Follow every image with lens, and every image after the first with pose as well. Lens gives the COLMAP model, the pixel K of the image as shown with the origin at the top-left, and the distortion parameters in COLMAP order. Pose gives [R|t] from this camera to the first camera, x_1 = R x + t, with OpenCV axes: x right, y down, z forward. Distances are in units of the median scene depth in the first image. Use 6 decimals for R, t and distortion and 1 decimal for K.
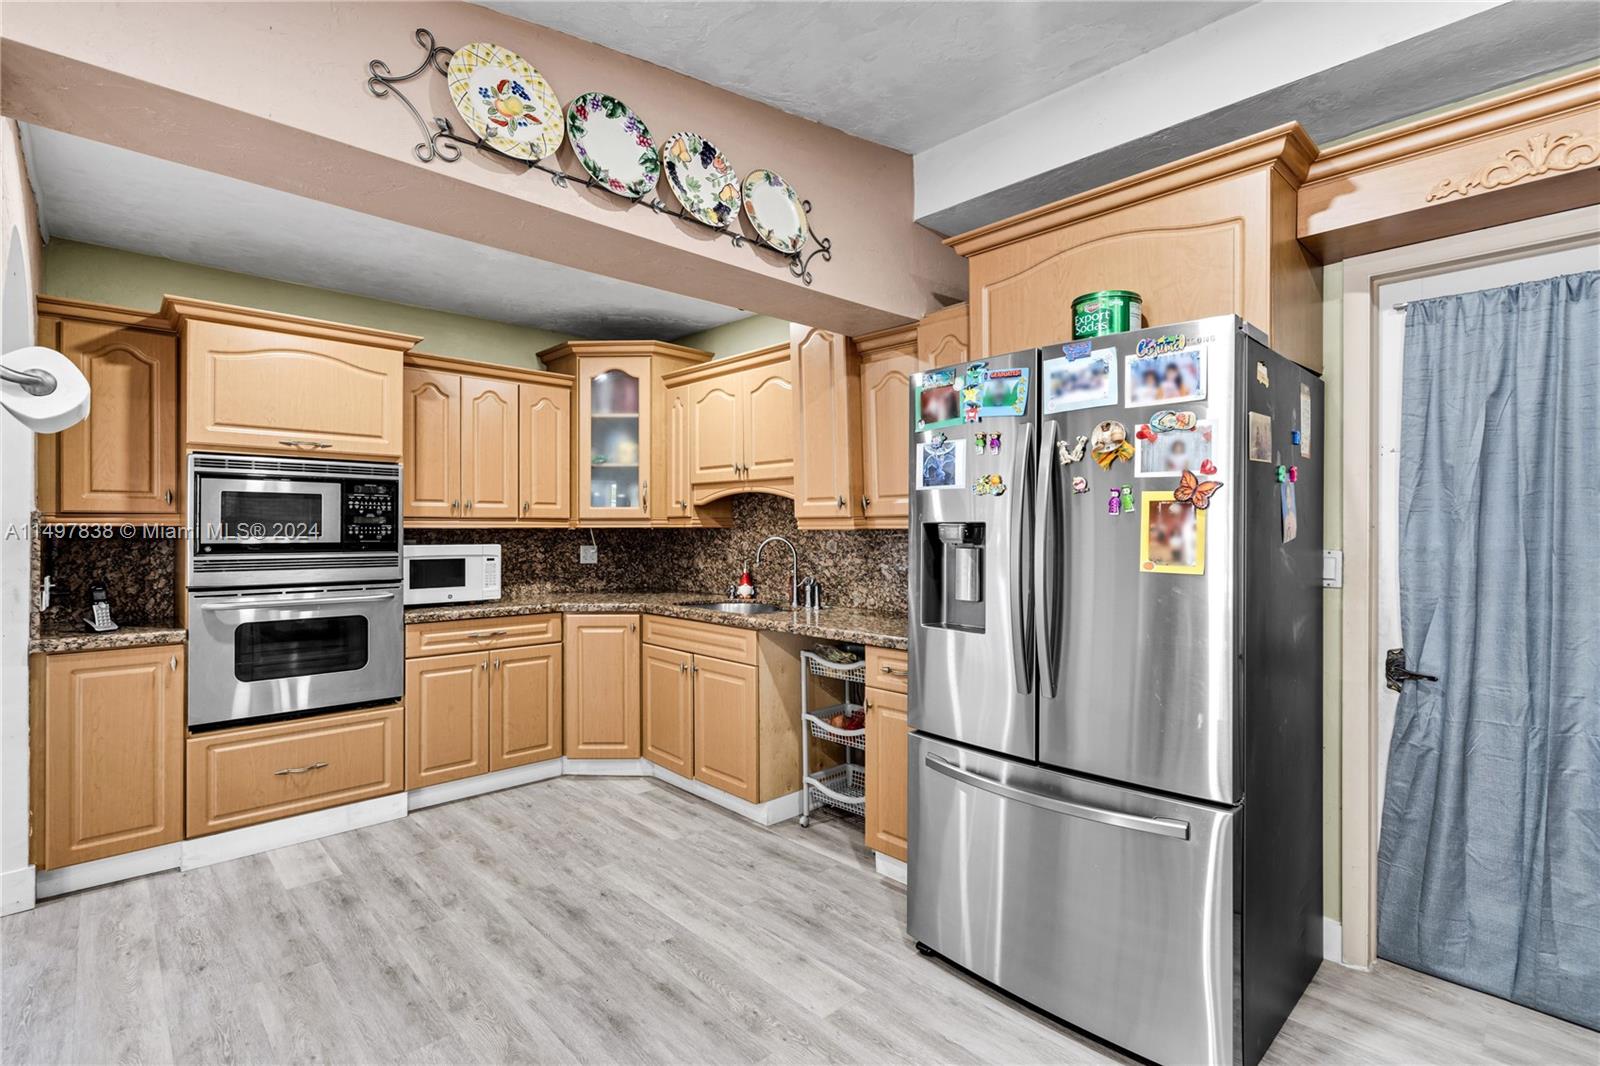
lens RADIAL K [[735.3, 0, 799.6], [0, 735.3, 528.4], [0, 0, 1]] dist [-0.001328, 0.001336]
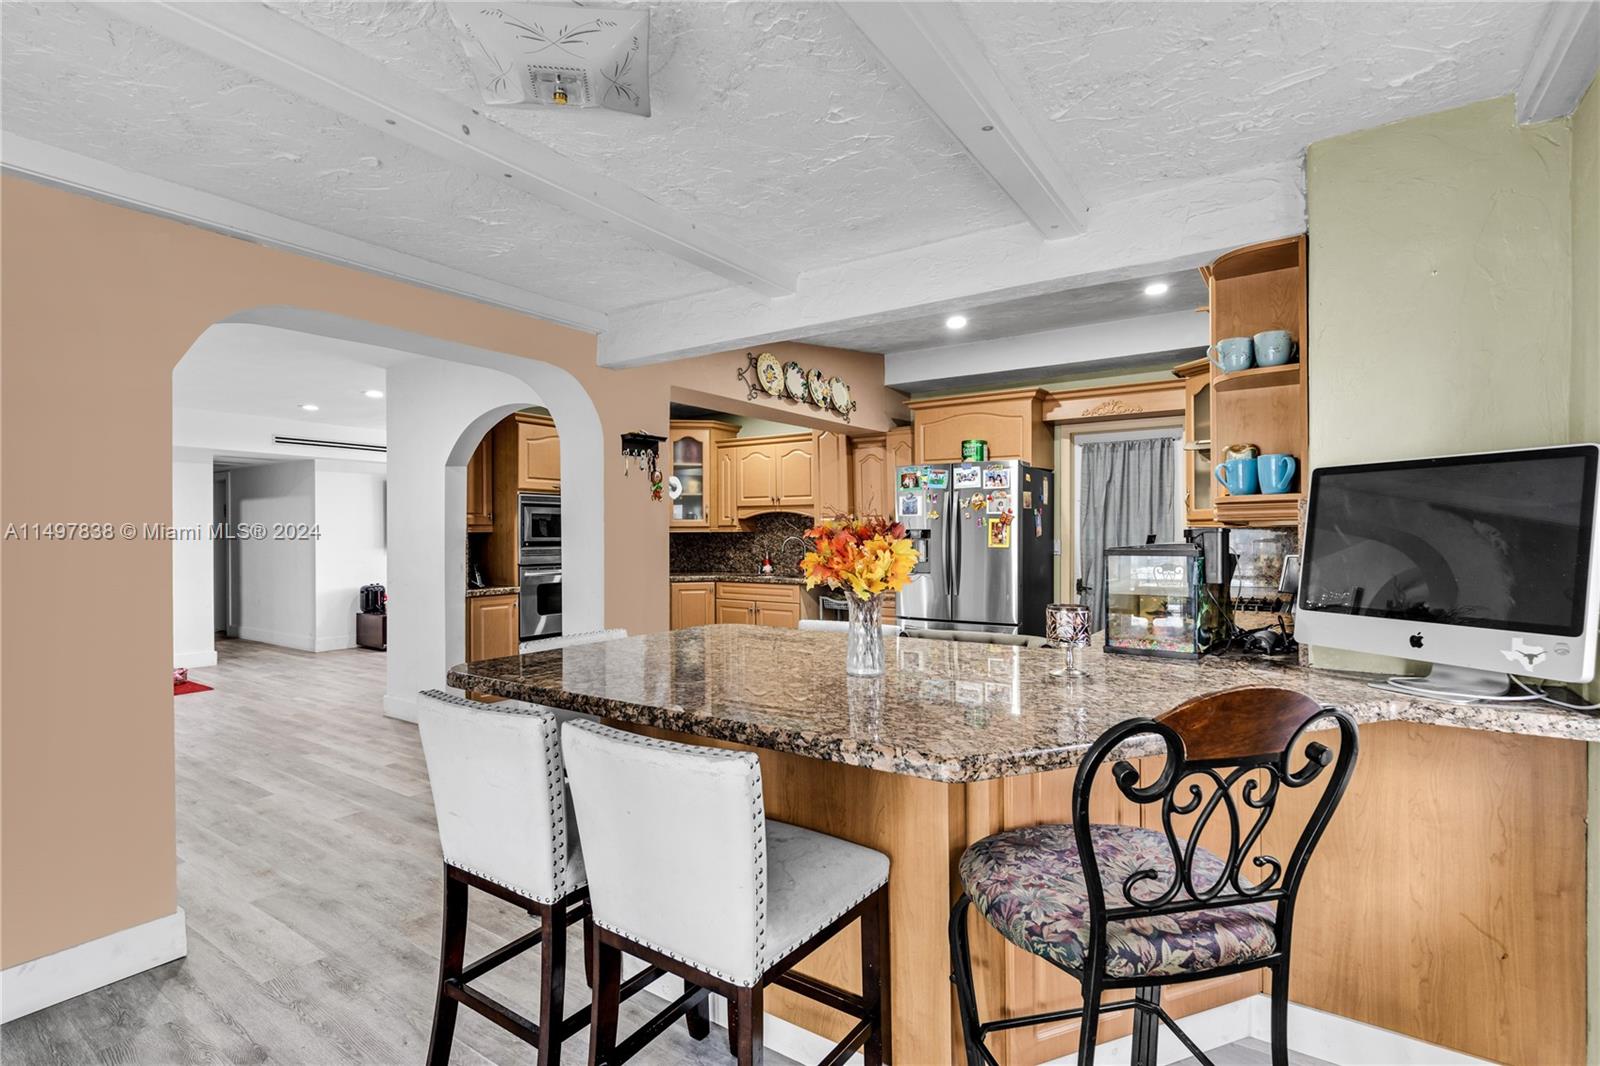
lens RADIAL K [[735.3, 0, 799.1], [0, 735.3, 534.3], [0, 0, 1]] dist [-0.001328, 0.001336]
pose [[0.978856, -0.003405, 0.204523, -0.551287], [0.002929, 0.999992, 0.002627, 0.000052], [-0.204530, -0.001972, 0.978858, -1.077816]]
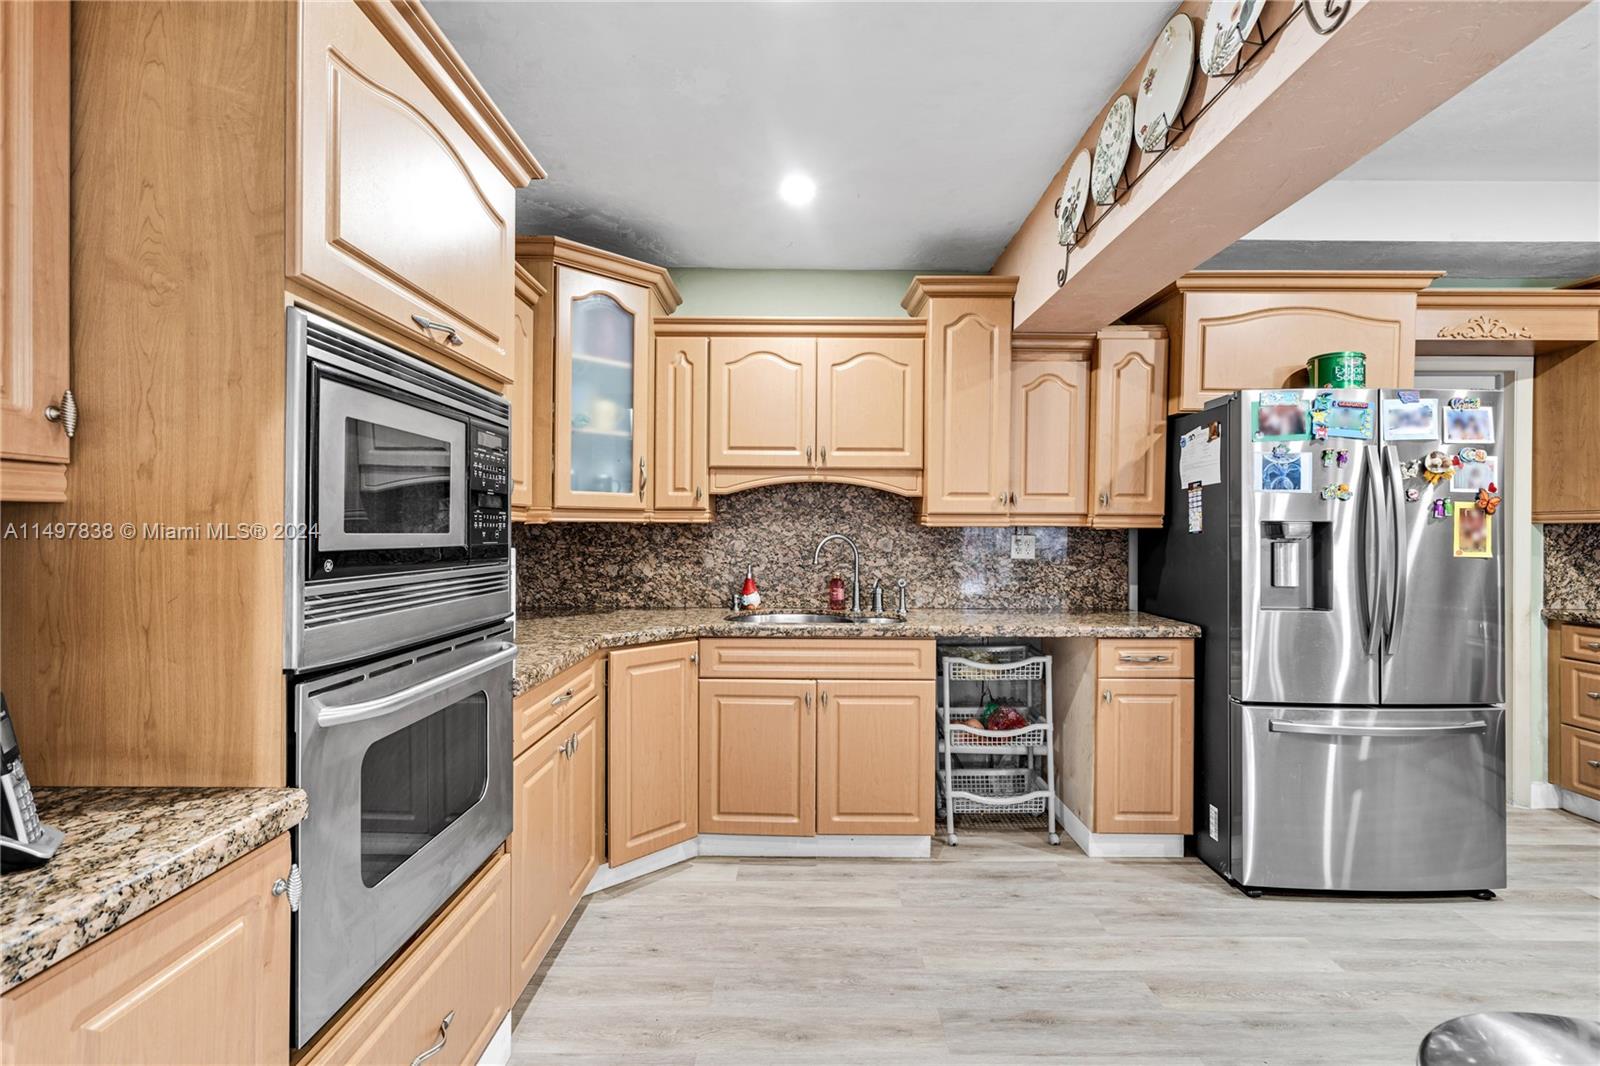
lens RADIAL K [[735.3, 0, 796.8], [0, 735.3, 528.3], [0, 0, 1]] dist [-0.001328, 0.001336]
pose [[0.699971, 0.005911, 0.714147, -0.986881], [-0.006043, 0.999979, -0.002354, 0.009367], [-0.714145, -0.002668, 0.699992, 0.607404]]
